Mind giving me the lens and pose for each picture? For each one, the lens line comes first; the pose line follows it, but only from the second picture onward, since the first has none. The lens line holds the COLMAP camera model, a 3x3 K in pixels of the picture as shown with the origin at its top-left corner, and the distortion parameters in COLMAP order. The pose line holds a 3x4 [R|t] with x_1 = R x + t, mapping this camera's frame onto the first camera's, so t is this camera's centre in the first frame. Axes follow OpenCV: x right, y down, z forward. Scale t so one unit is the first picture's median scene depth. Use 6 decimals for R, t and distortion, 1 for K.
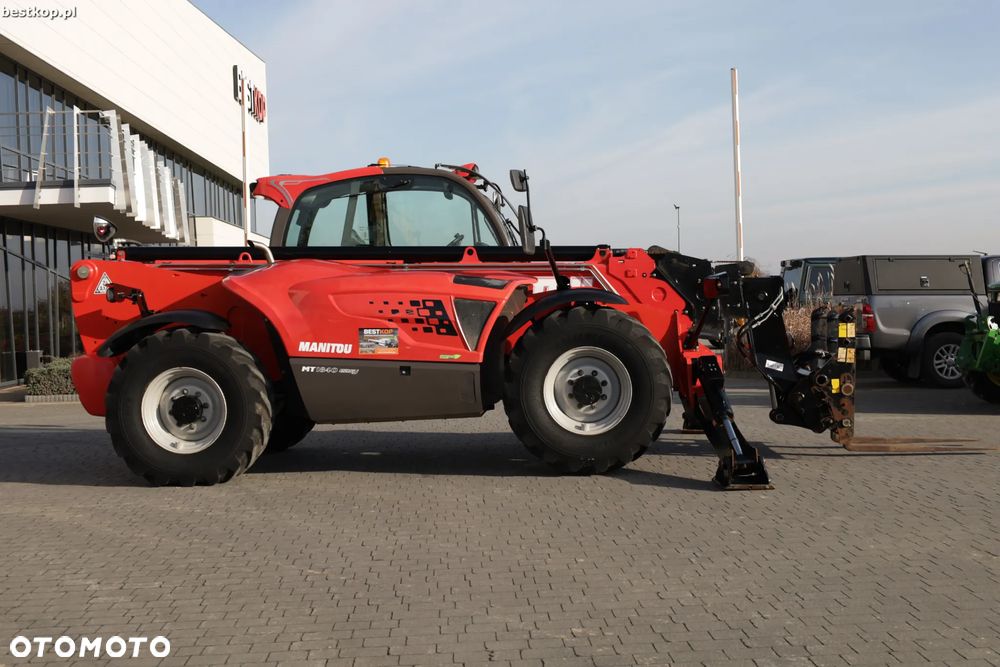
lens RADIAL K [[1216.3, 0, 490.4], [0, 1216.3, 334.9], [0, 0, 1]] dist [-0.011049, 0.000000]
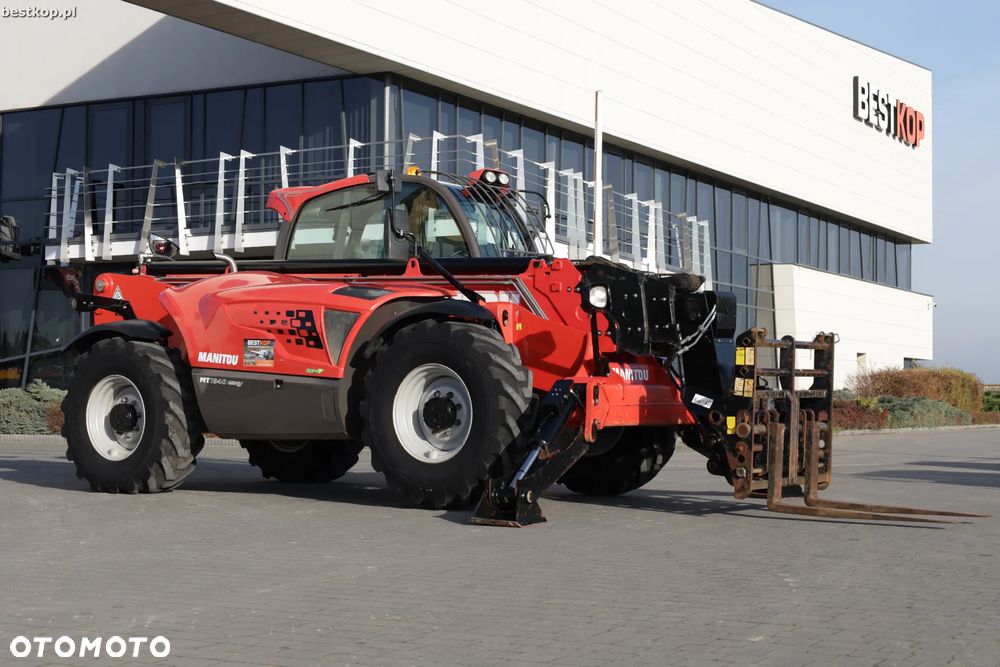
lens RADIAL K [[1584.9, 0, 504.9], [0, 1584.9, 336.6], [0, 0, 1]] dist [-0.010841, 0.000000]
pose [[0.861049, 0.018853, -0.508172, 0.656667], [-0.048966, 0.997743, -0.045954, 0.037288], [0.506159, 0.064452, 0.860029, 0.023160]]
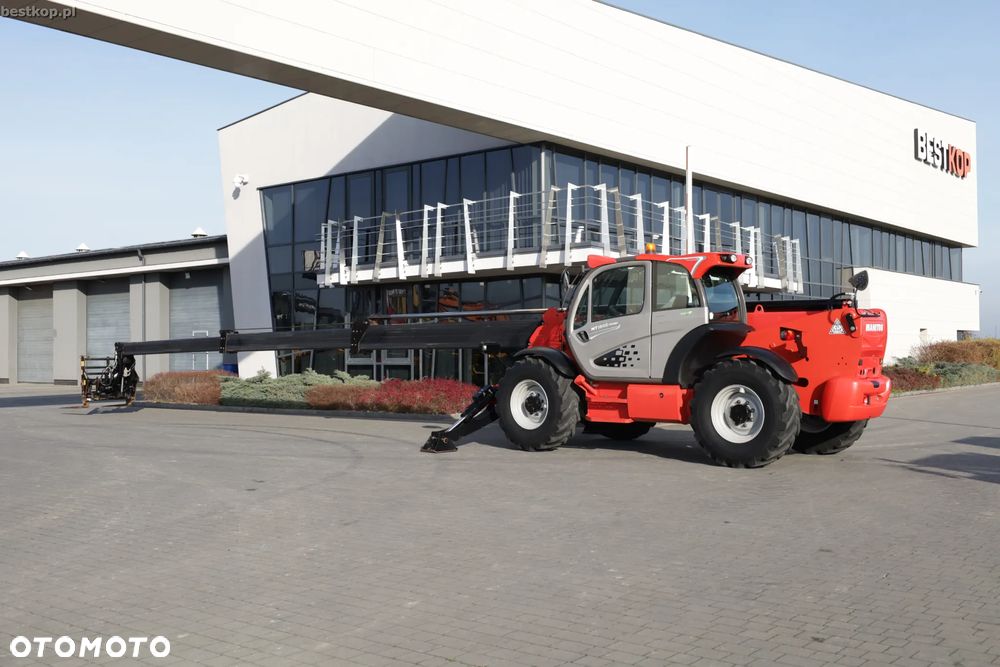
lens RADIAL K [[1009.1, 0, 519.5], [0, 1009.1, 333.0], [0, 0, 1]] dist [0.009979, 0.000000]
pose [[0.764348, 0.010899, -0.644712, 0.578786], [-0.032614, 0.999231, -0.021774, -0.030248], [0.643979, 0.037670, 0.764115, 0.418623]]
